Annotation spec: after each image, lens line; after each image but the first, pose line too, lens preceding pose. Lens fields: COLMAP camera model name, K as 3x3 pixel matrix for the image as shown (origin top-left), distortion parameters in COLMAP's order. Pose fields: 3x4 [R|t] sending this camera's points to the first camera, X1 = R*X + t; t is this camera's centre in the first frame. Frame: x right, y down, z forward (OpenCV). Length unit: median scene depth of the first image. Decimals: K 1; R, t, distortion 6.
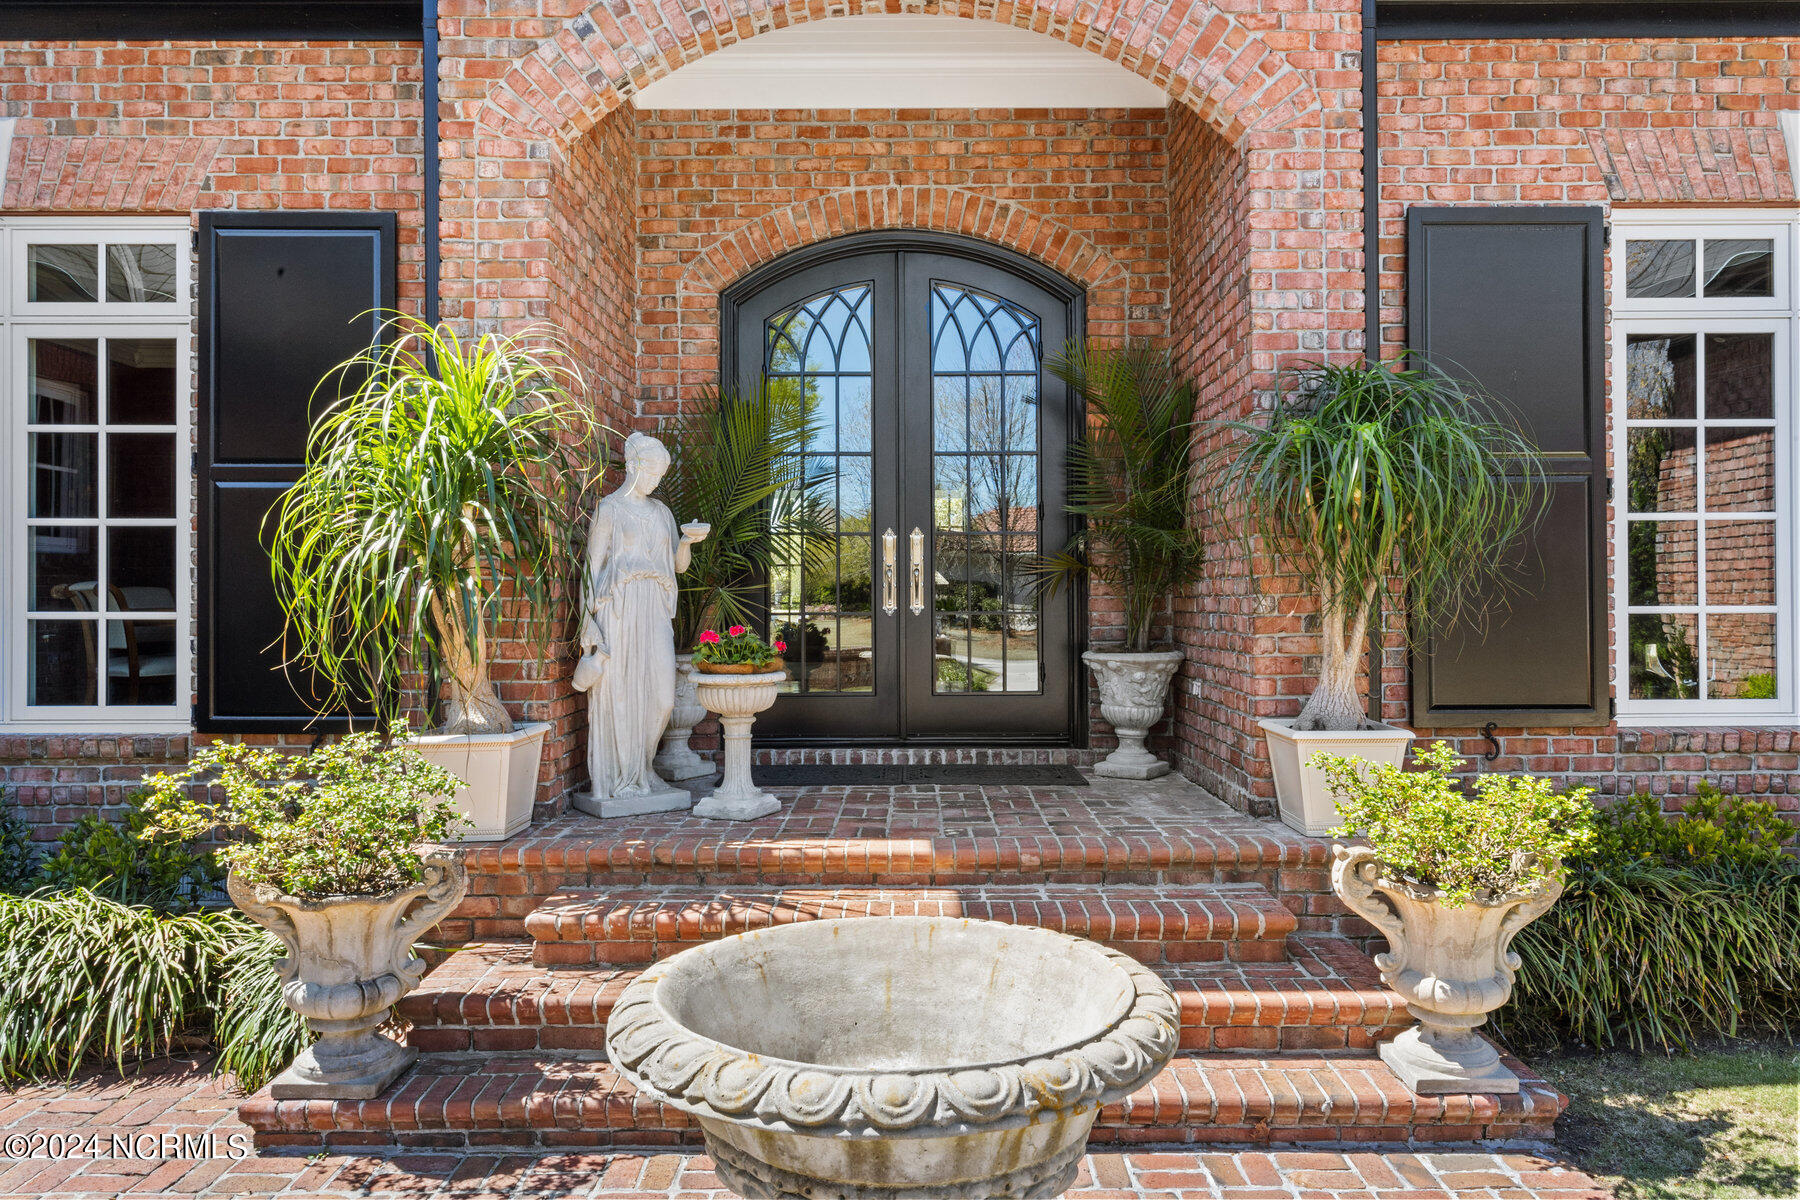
lens RADIAL K [[1240.1, 0, 904.4], [0, 1240.1, 591.3], [0, 0, 1]] dist [-0.000246, 0.001150]
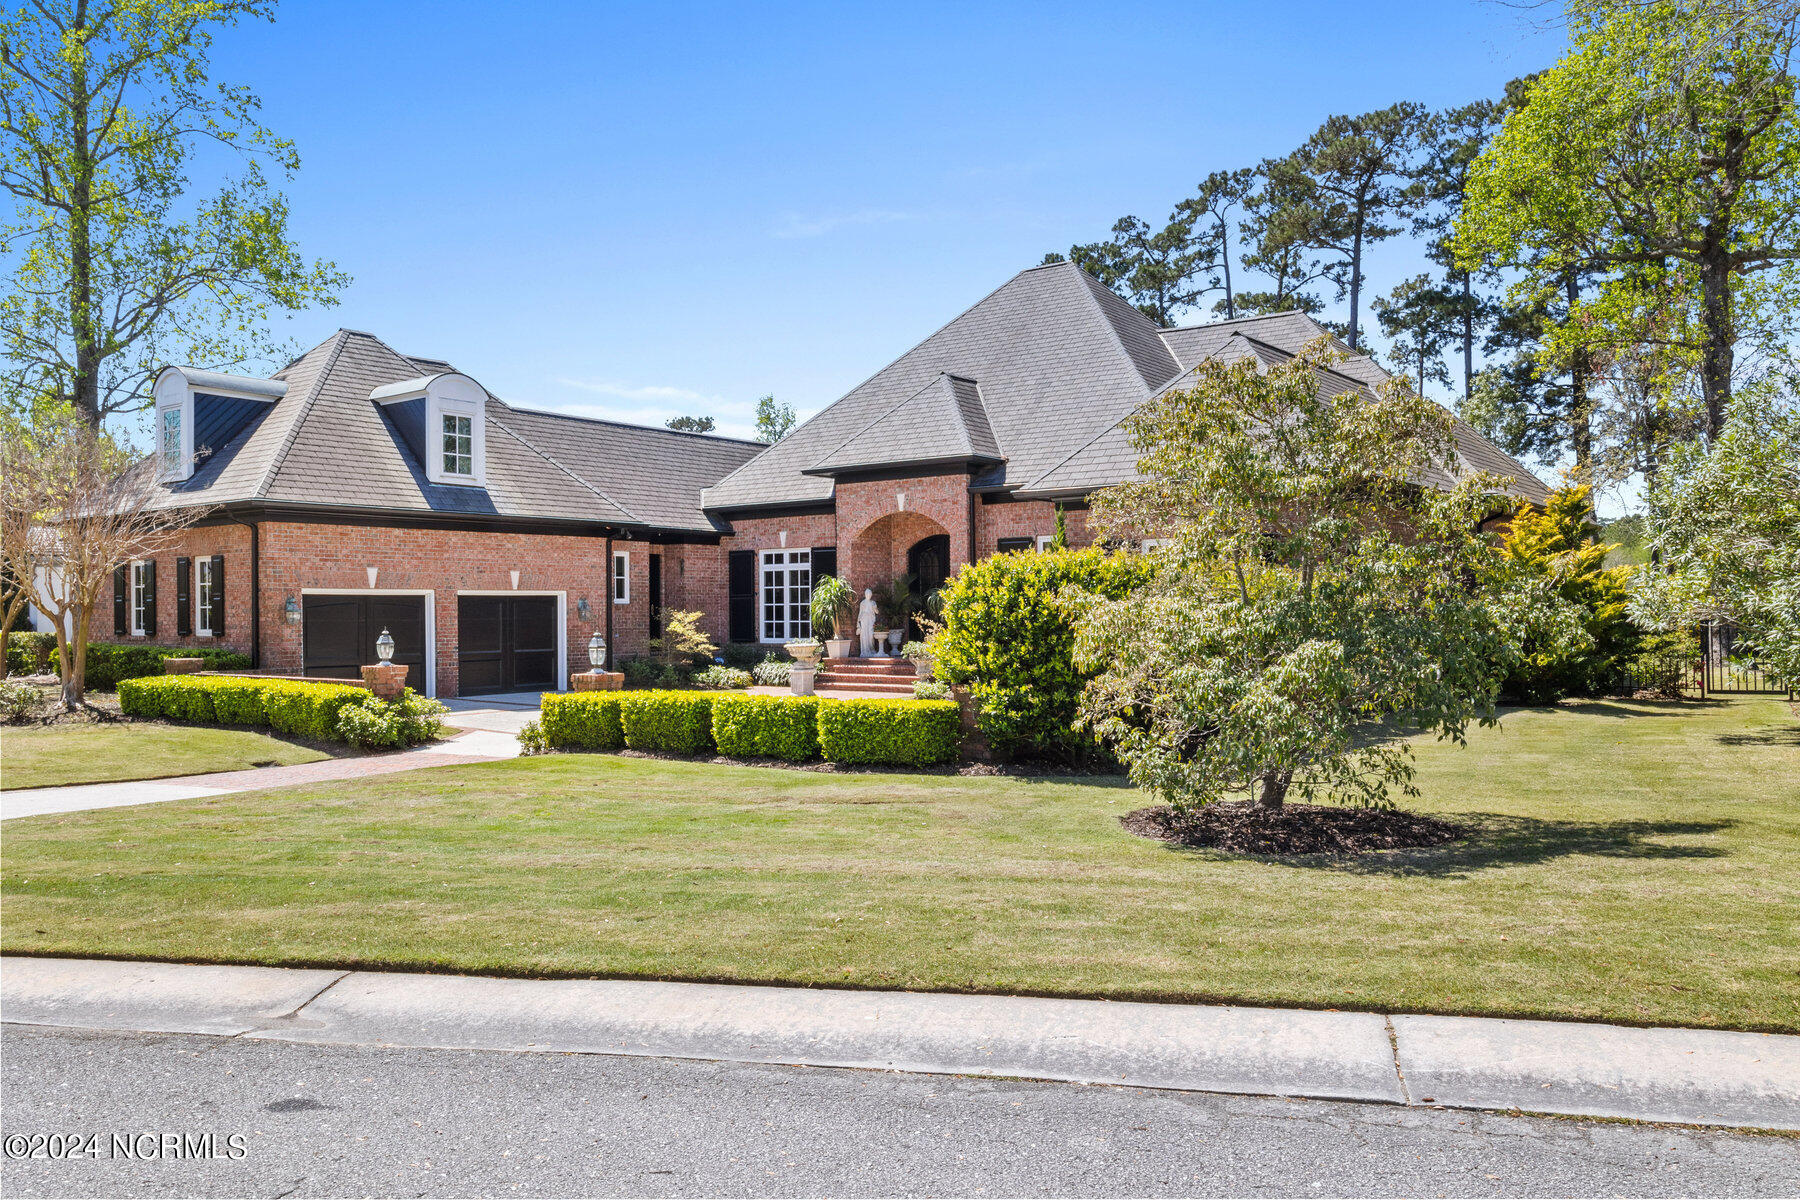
lens RADIAL K [[1385.2, 0, 886.0], [0, 1385.2, 596.7], [0, 0, 1]] dist [-0.017261, -0.001764]
pose [[0.788088, -0.009183, -0.615494, 3.403198], [0.012355, 0.999923, 0.000900, -0.090450], [0.615438, -0.008314, 0.788141, -3.562511]]
